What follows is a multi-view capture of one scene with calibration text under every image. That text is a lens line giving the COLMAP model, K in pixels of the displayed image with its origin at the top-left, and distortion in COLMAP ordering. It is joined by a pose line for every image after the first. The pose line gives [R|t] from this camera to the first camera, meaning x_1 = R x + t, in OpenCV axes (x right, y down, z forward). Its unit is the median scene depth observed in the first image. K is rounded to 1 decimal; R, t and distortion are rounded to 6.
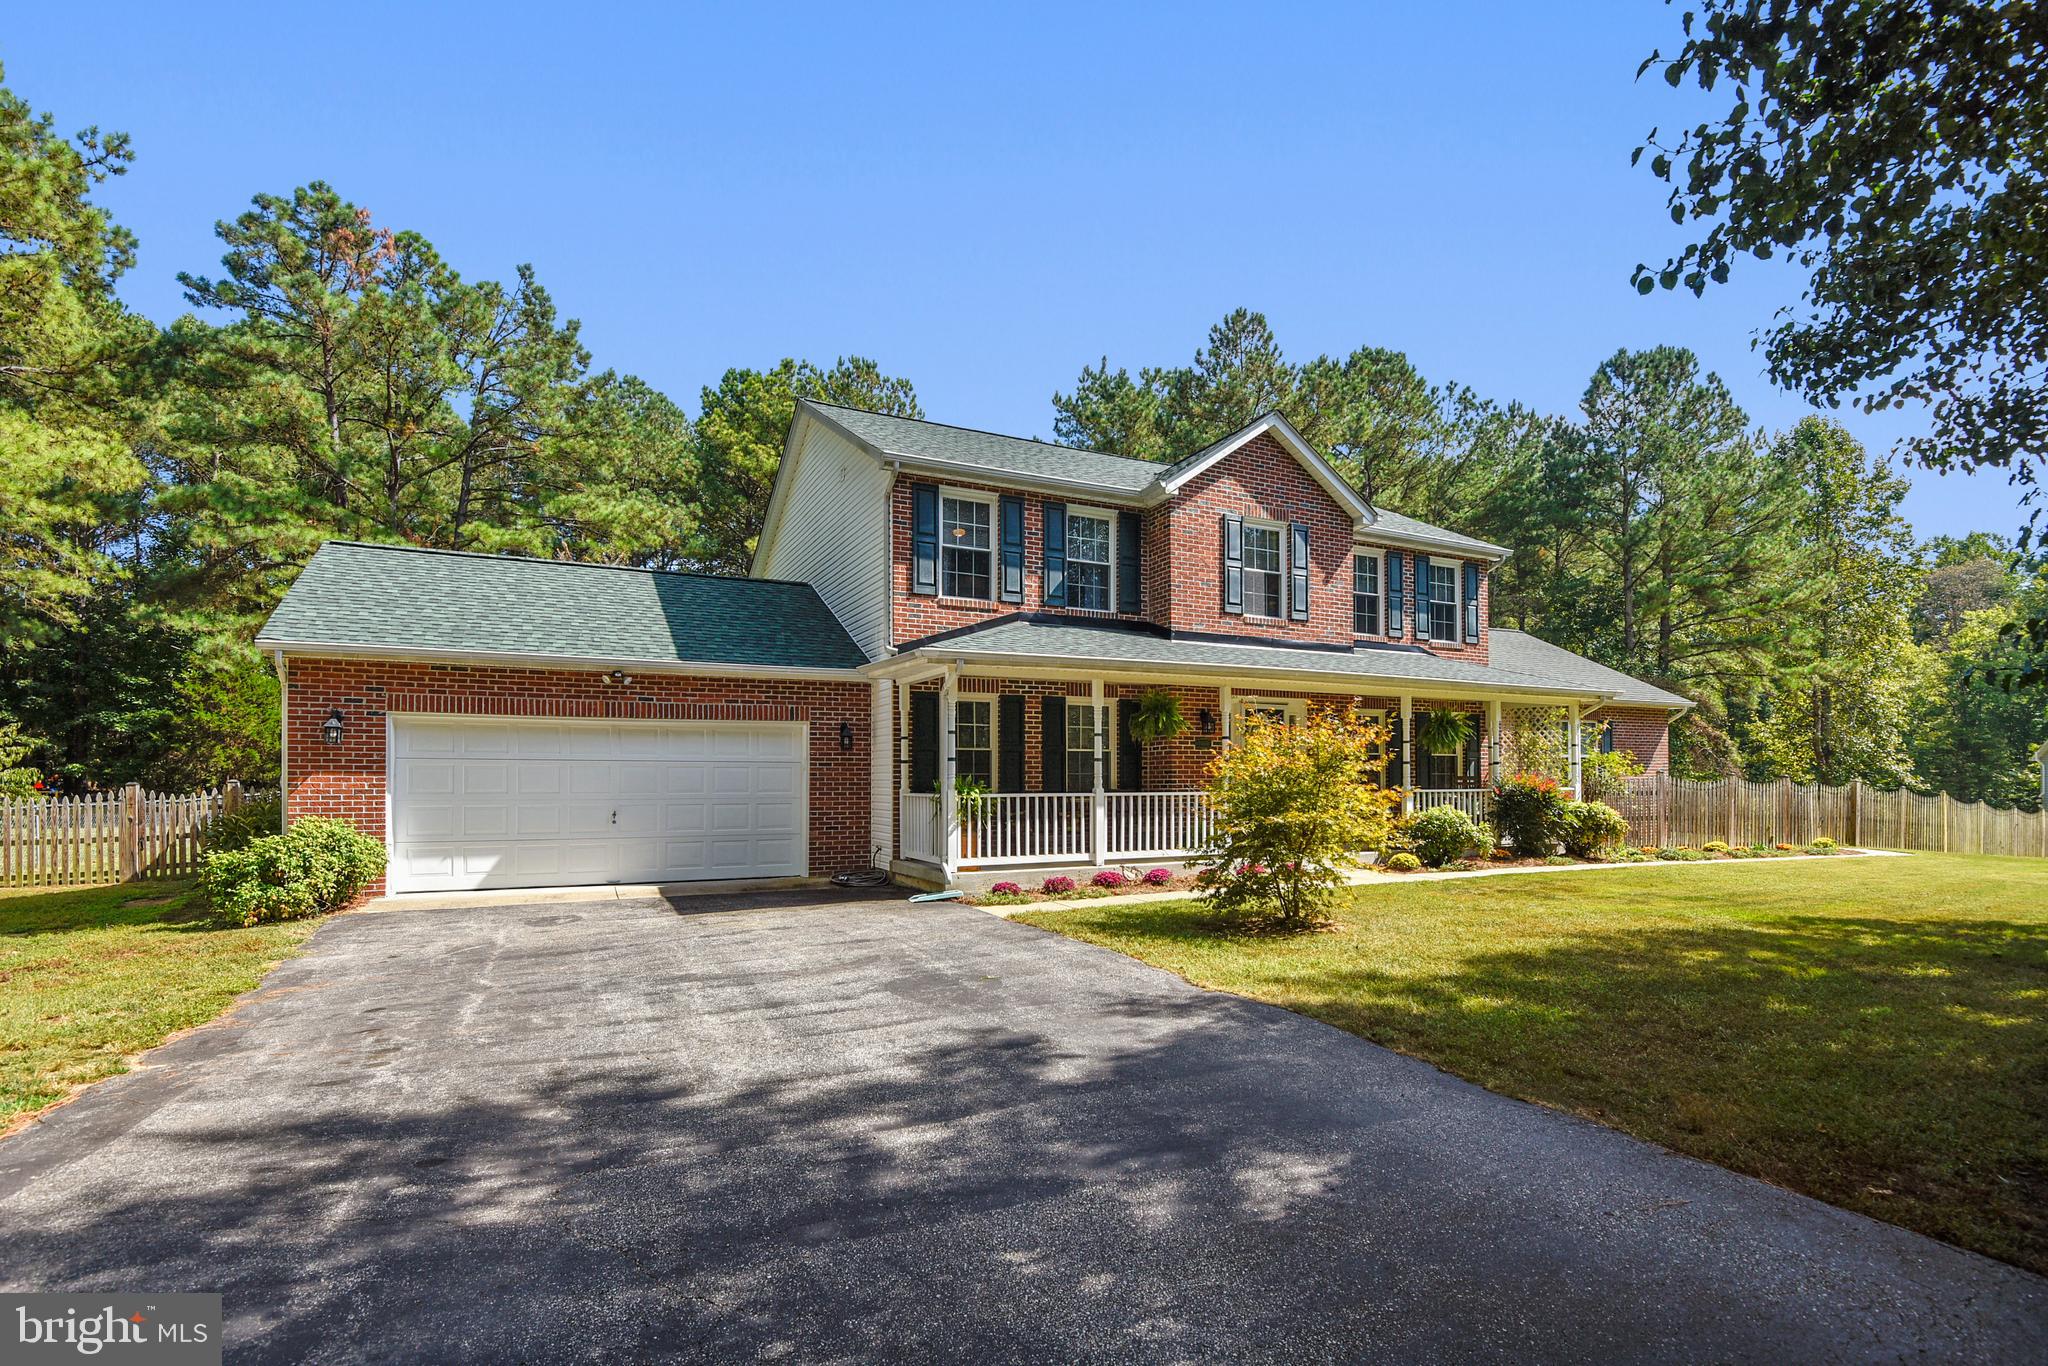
lens RADIAL K [[943.5, 0, 1066.2], [0, 943.5, 760.9], [0, 0, 1]] dist [-0.021307, -0.007533]
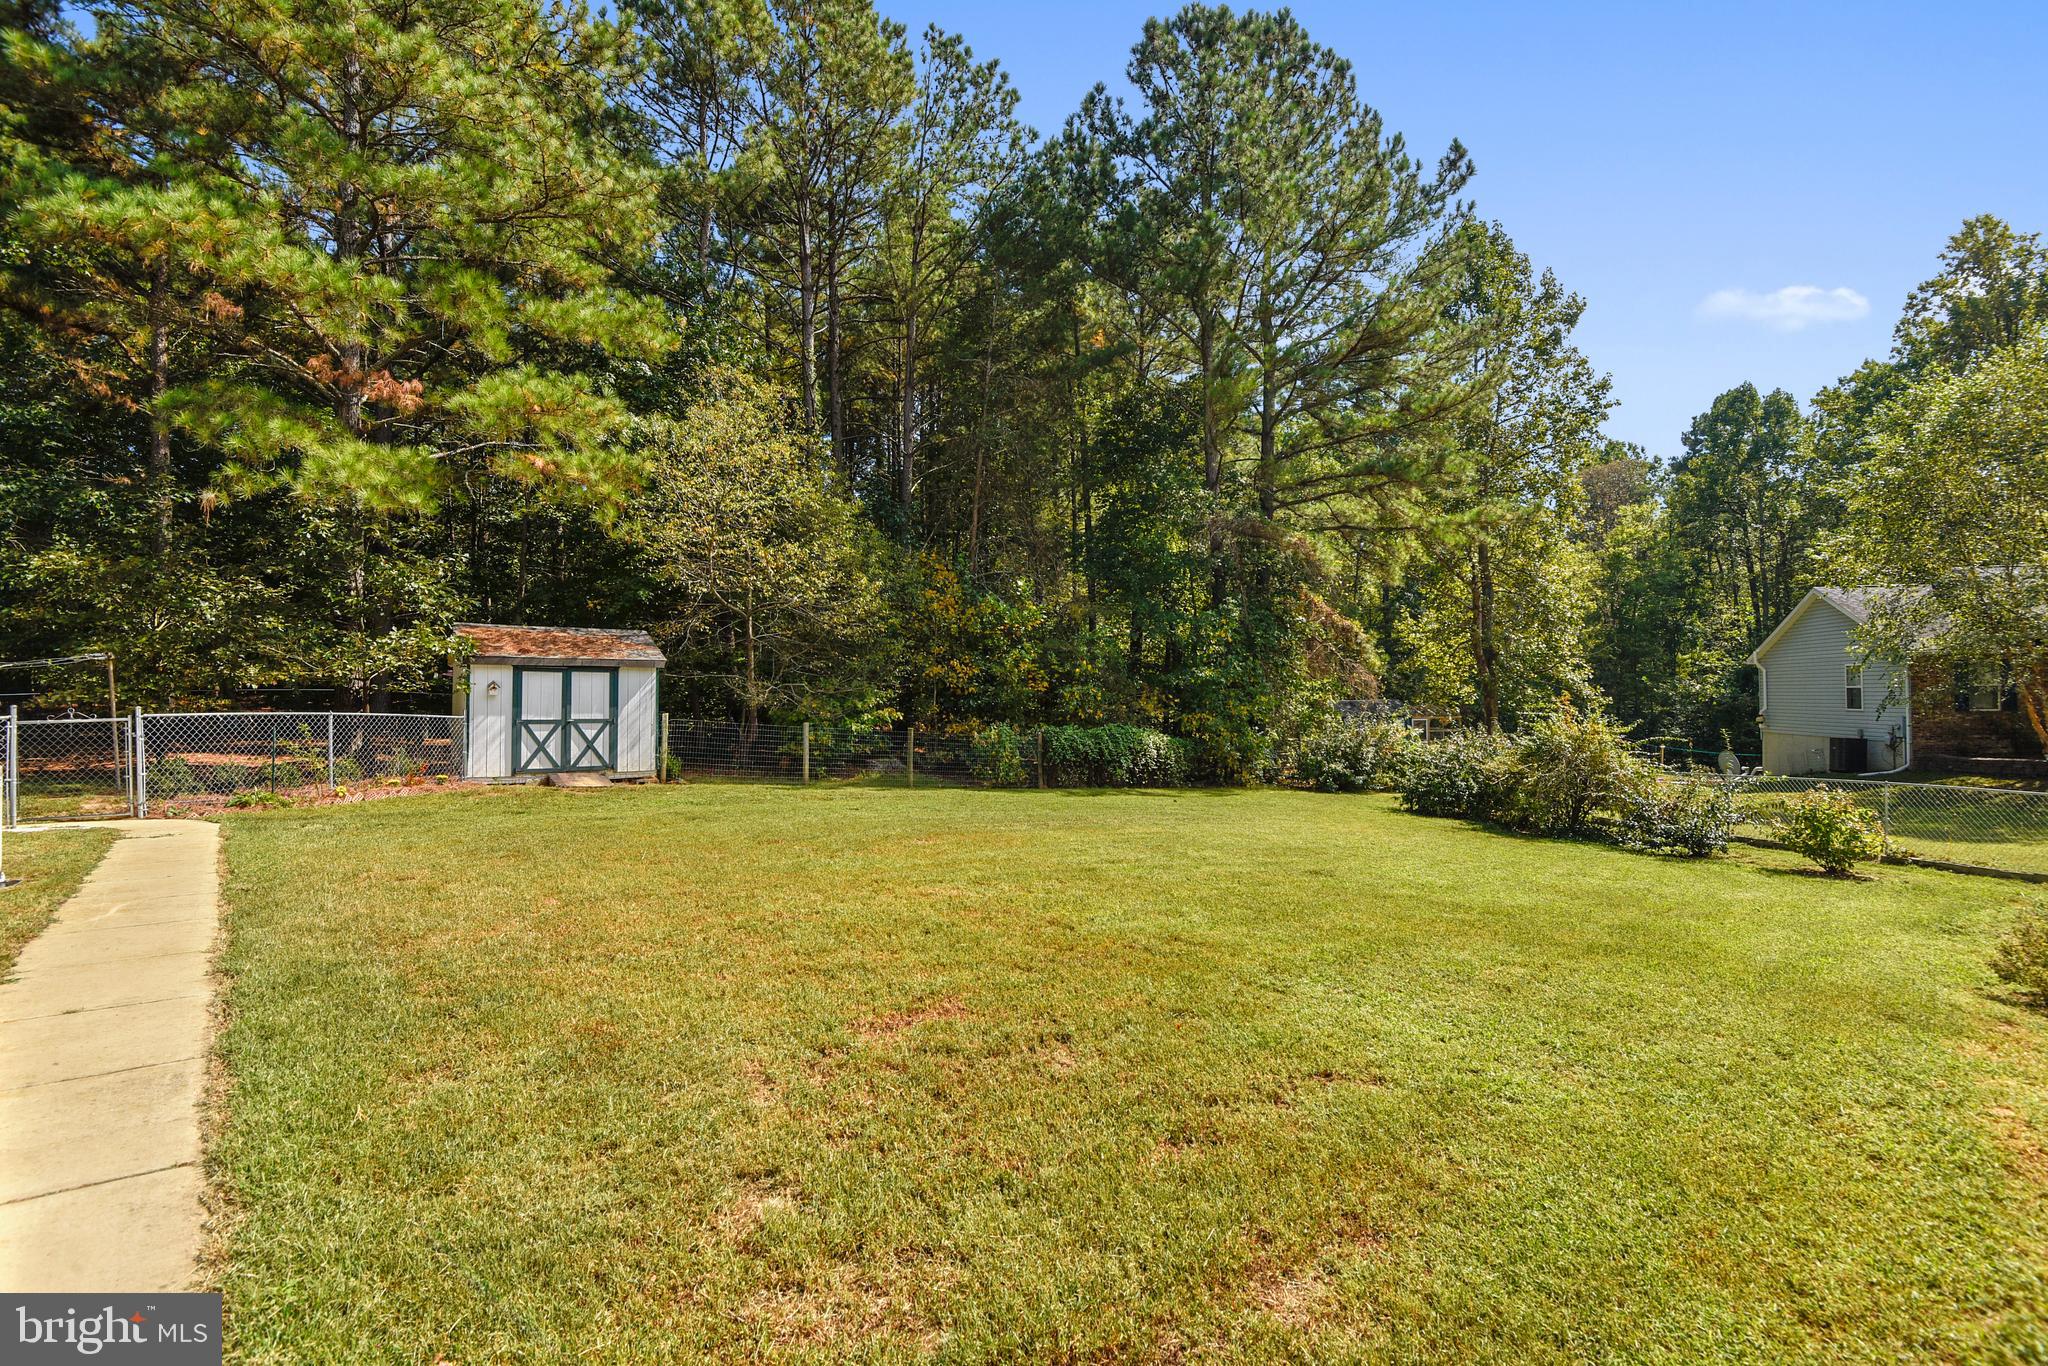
lens RADIAL K [[943.5, 0, 1028.0], [0, 943.5, 688.5], [0, 0, 1]] dist [-0.021307, -0.007533]
pose [[0.971132, -0.010711, 0.238301, 0.281728], [0.010016, 0.999941, 0.004127, 0.010053], [-0.238331, -0.001621, 0.971183, 0.358014]]
